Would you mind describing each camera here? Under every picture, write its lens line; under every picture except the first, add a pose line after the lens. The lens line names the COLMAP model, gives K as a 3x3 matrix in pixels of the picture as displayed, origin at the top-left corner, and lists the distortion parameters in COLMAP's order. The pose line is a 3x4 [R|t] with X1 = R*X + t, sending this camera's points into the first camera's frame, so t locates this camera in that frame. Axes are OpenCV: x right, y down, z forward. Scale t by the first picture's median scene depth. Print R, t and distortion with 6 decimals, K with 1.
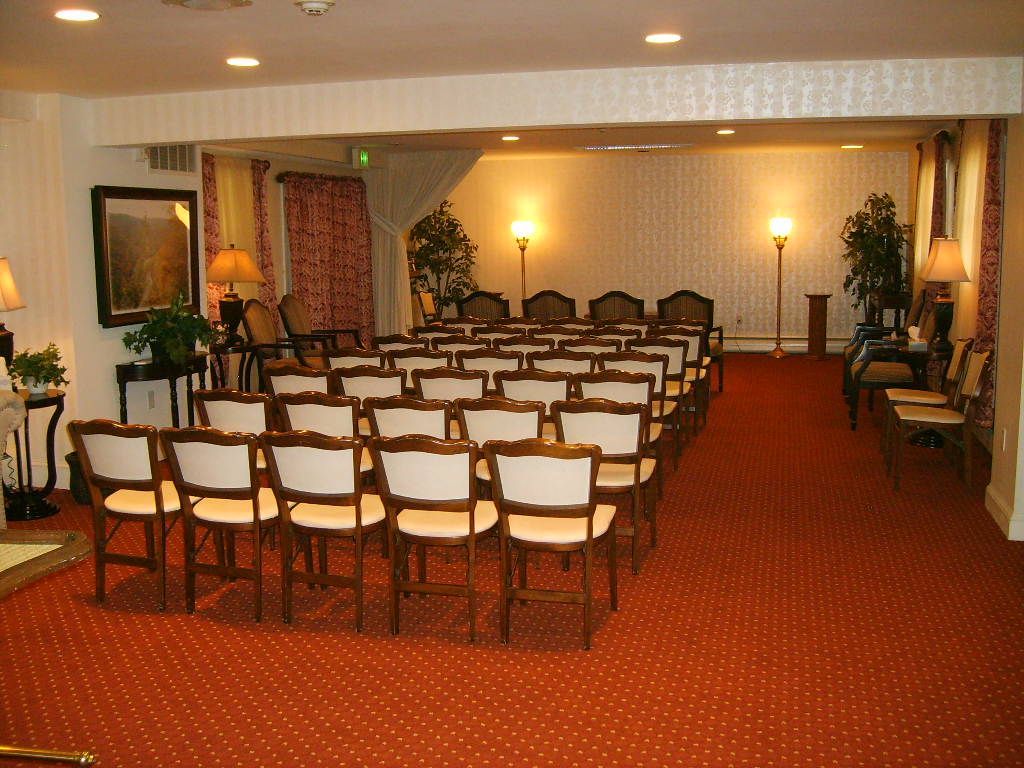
lens RADIAL K [[1064.5, 0, 512.4], [0, 1064.5, 385.1], [0, 0, 1]] dist [-0.104969, 0.000000]
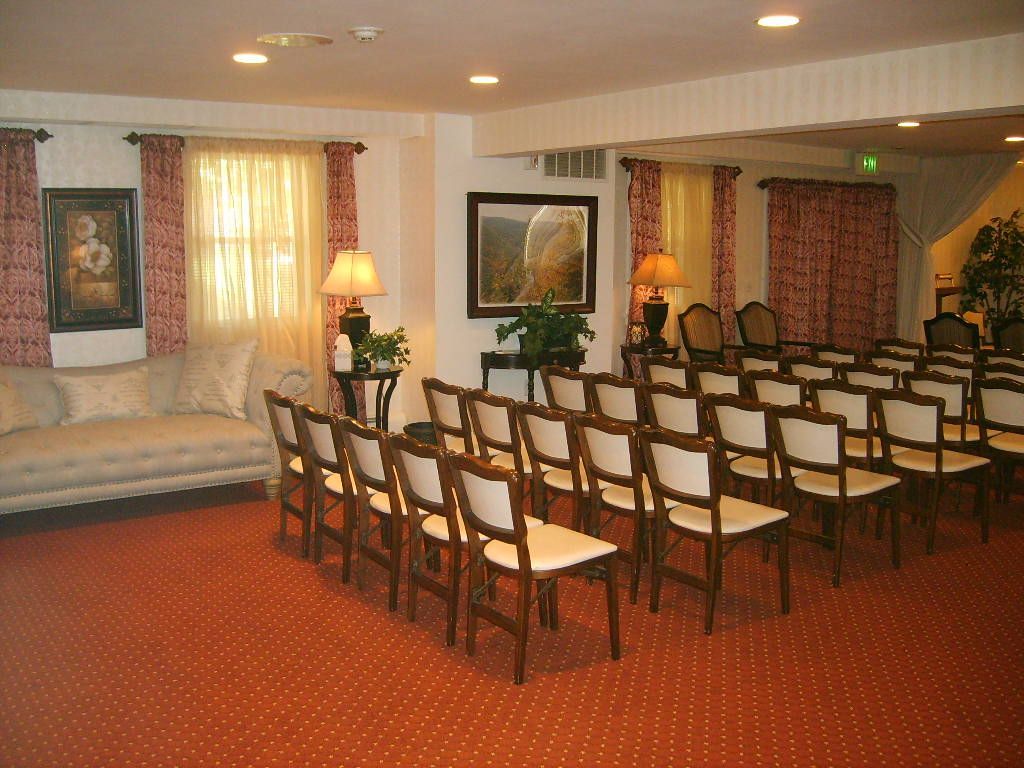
lens RADIAL K [[1064.5, 0, 507.1], [0, 1064.5, 382.1], [0, 0, 1]] dist [-0.104969, 0.000000]
pose [[0.759679, 0.106642, -0.641495, 0.274172], [-0.110913, 0.993256, 0.033772, -0.021058], [0.640770, 0.045495, 0.766384, 0.109315]]
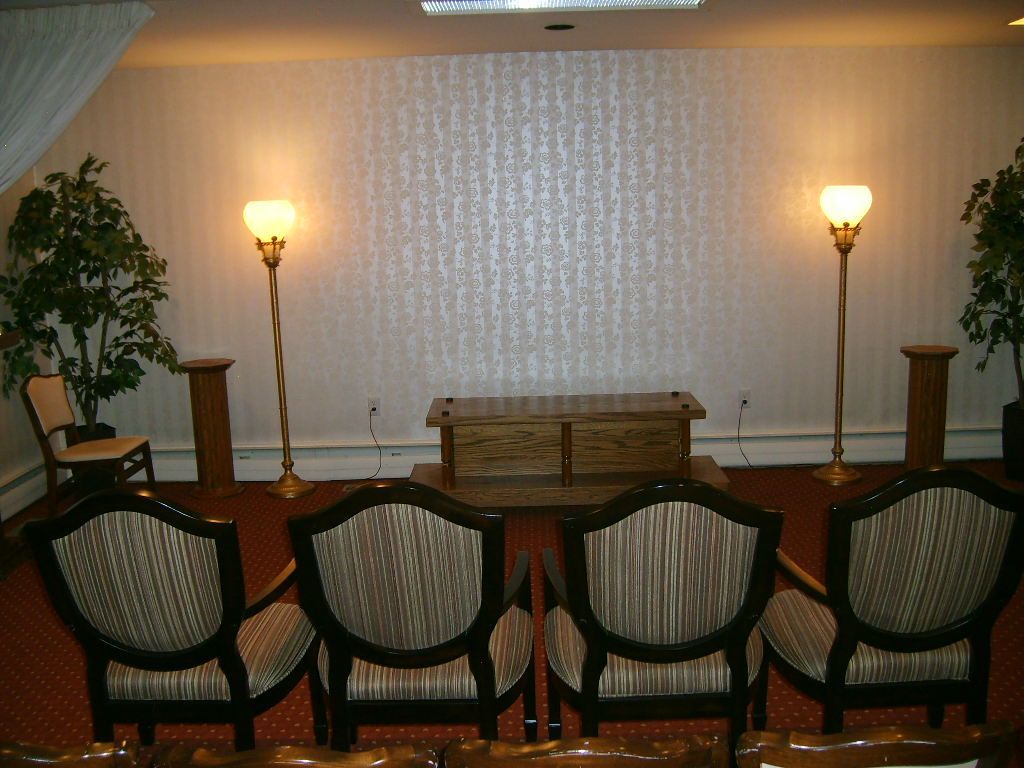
lens RADIAL K [[1064.5, 0, 511.3], [0, 1064.5, 383.3], [0, 0, 1]] dist [-0.104969, 0.000000]
pose [[0.967394, -0.056992, 0.246779, -0.008510], [0.051400, 0.998256, 0.029047, -0.126618], [-0.248004, -0.015416, 0.968636, 0.807609]]
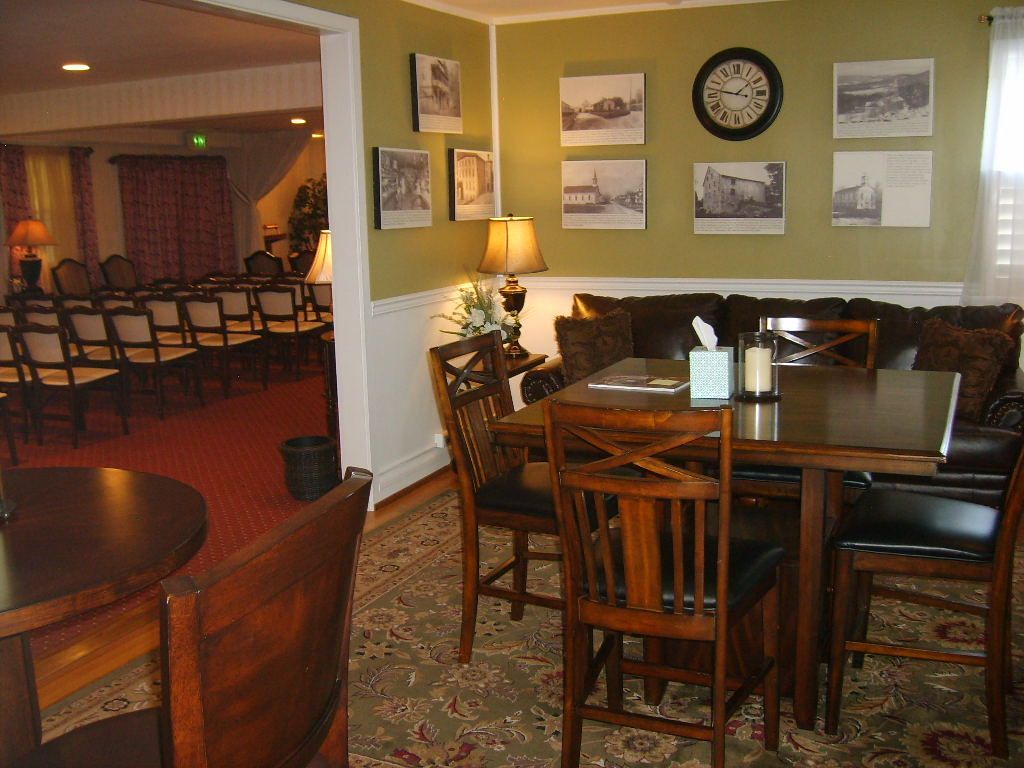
lens RADIAL K [[1064.5, 0, 511.5], [0, 1064.5, 387.7], [0, 0, 1]] dist [-0.104969, 0.000000]
pose [[0.988085, 0.016060, -0.153070, 0.468060], [-0.010734, 0.999310, 0.035554, 0.021914], [0.153535, -0.033487, 0.987576, -0.147288]]
